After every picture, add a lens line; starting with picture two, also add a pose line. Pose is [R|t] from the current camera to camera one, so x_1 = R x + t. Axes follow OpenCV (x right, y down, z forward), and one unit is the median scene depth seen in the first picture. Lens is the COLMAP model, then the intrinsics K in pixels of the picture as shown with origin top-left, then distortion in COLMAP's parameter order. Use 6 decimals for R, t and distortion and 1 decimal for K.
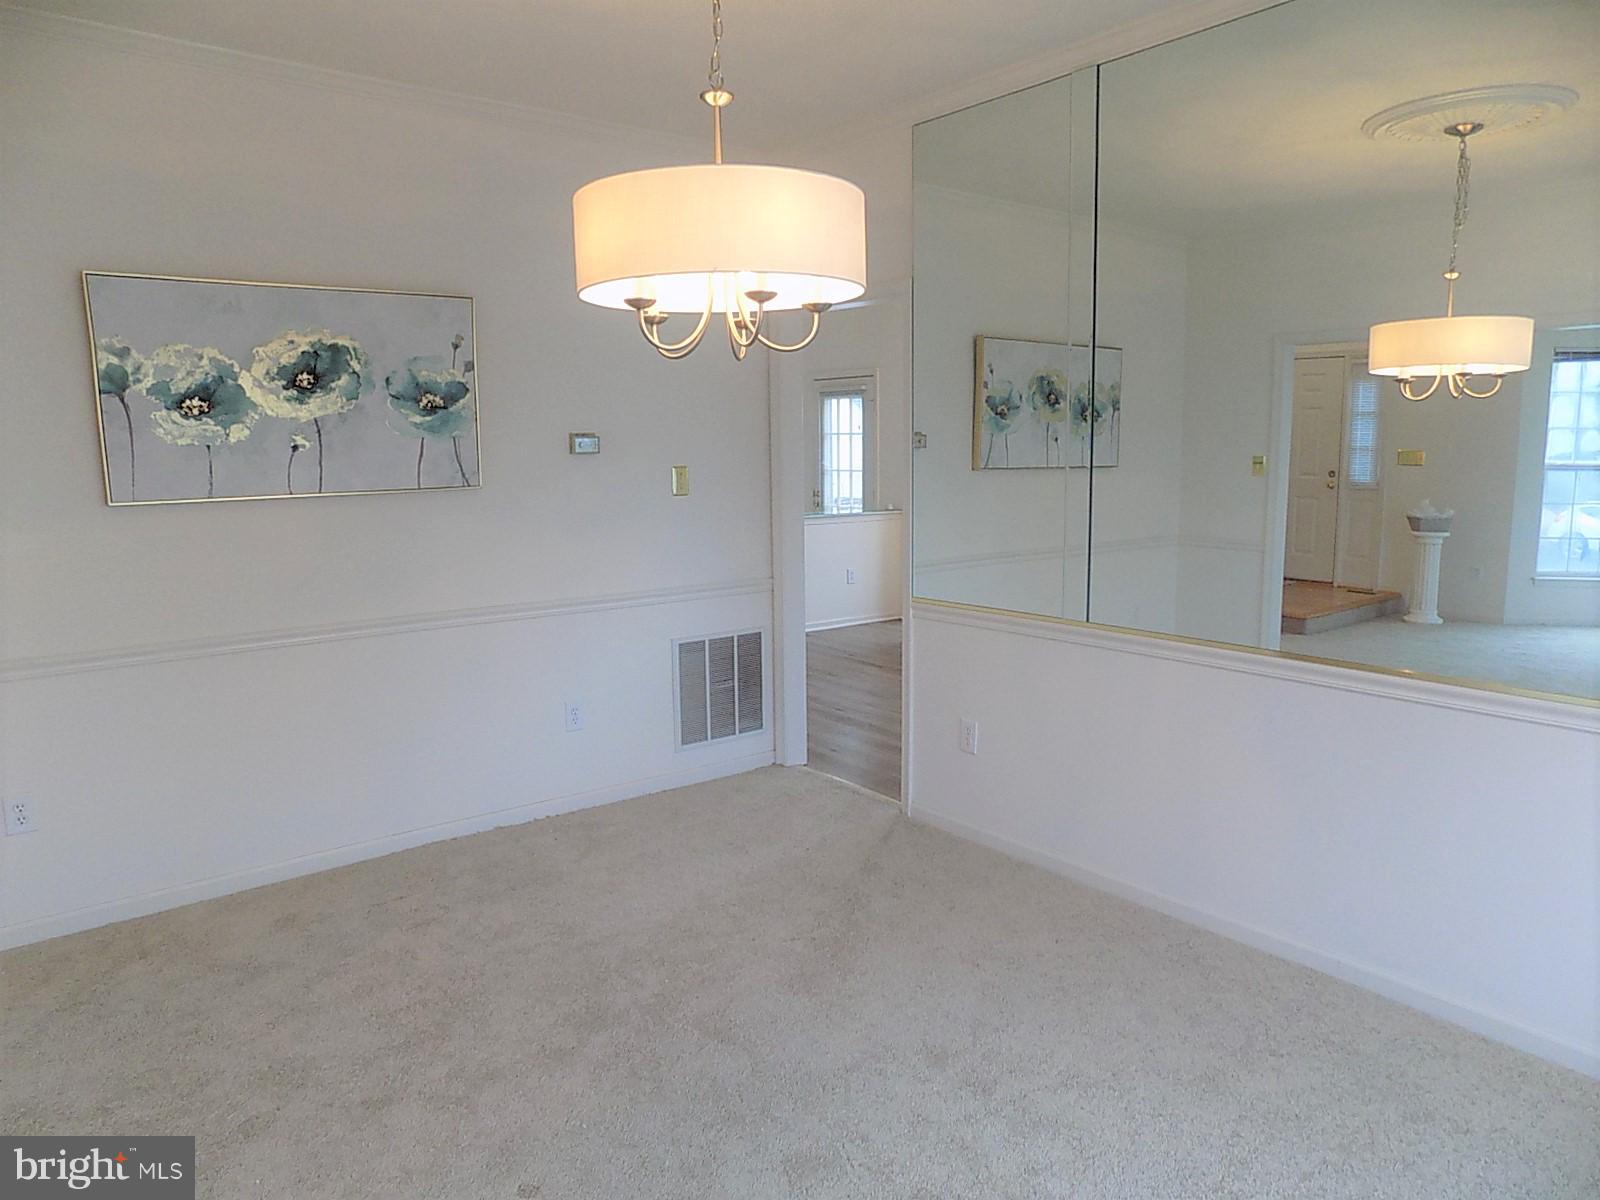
lens RADIAL K [[1076.8, 0, 808.0], [0, 1076.8, 593.3], [0, 0, 1]] dist [-0.084109, 0.081846]
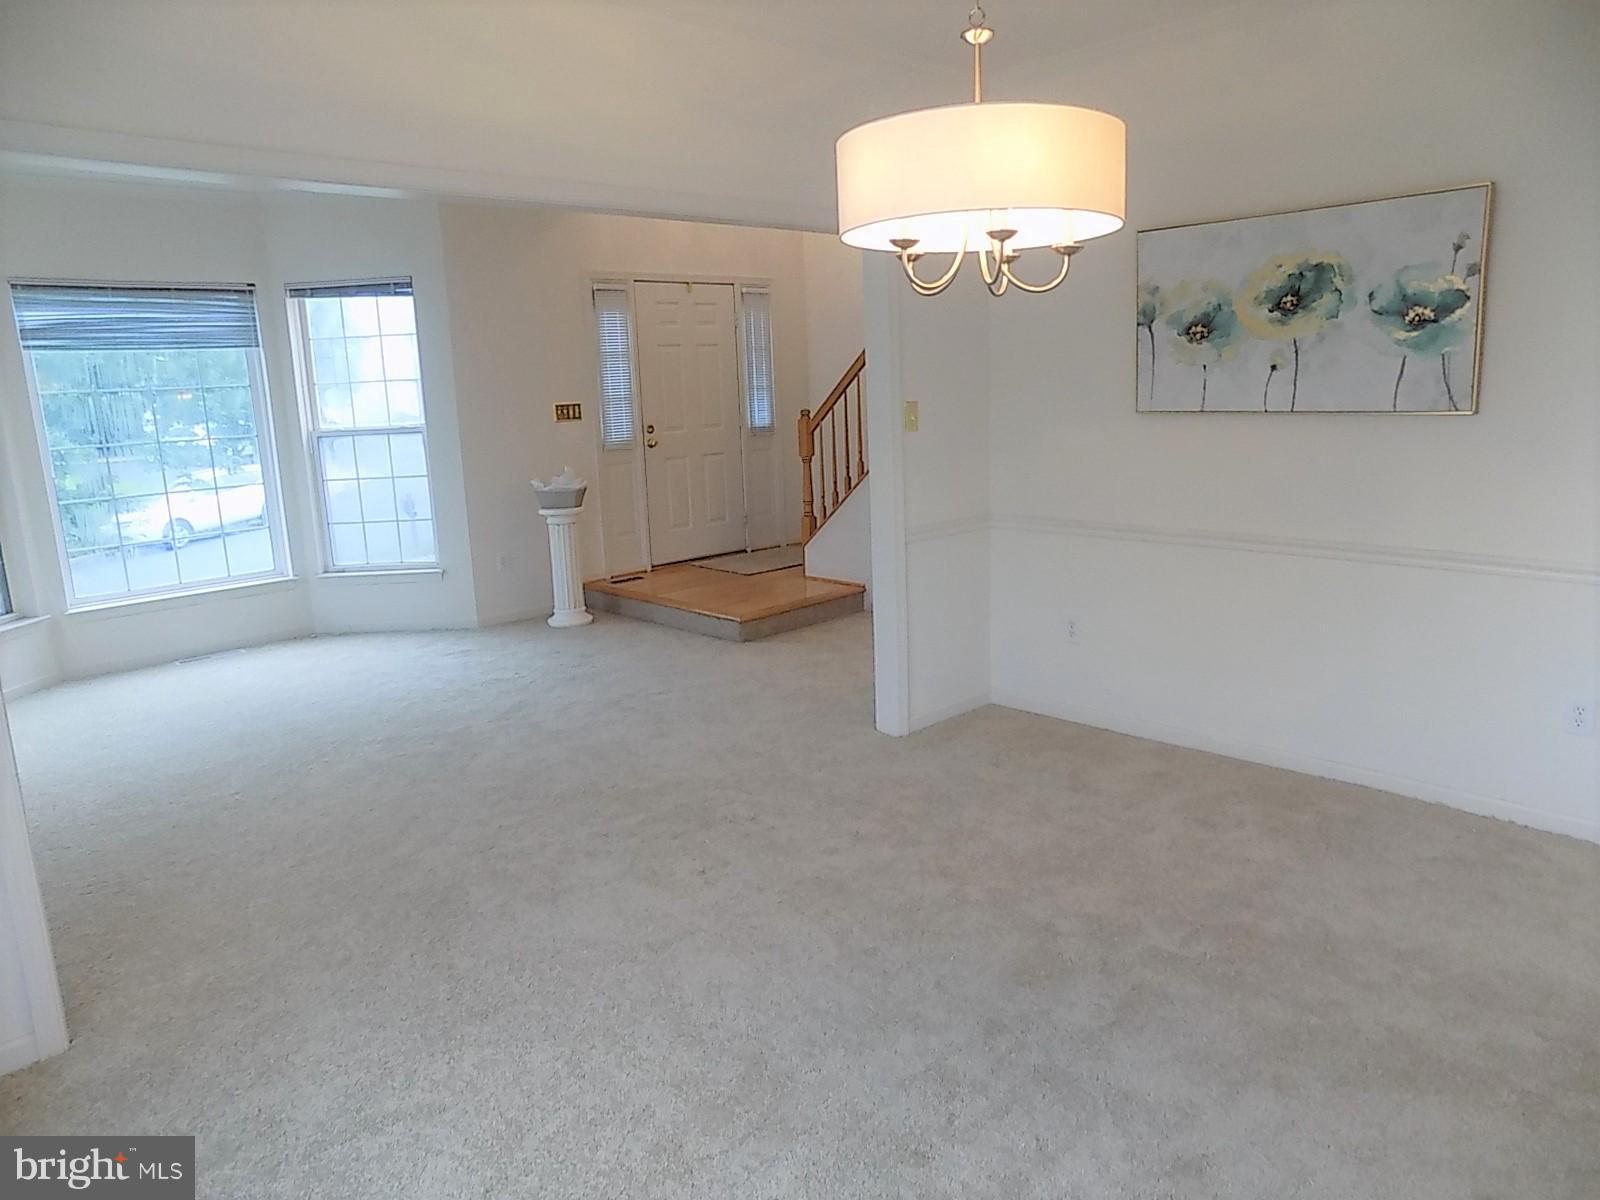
lens RADIAL K [[1076.8, 0, 808.0], [0, 1076.8, 593.3], [0, 0, 1]] dist [-0.084109, 0.081846]
pose [[0.108846, 0.206510, -0.972371, 0.540614], [-0.105086, 0.975092, 0.195325, -0.073746], [0.988488, 0.080923, 0.127836, 0.413851]]
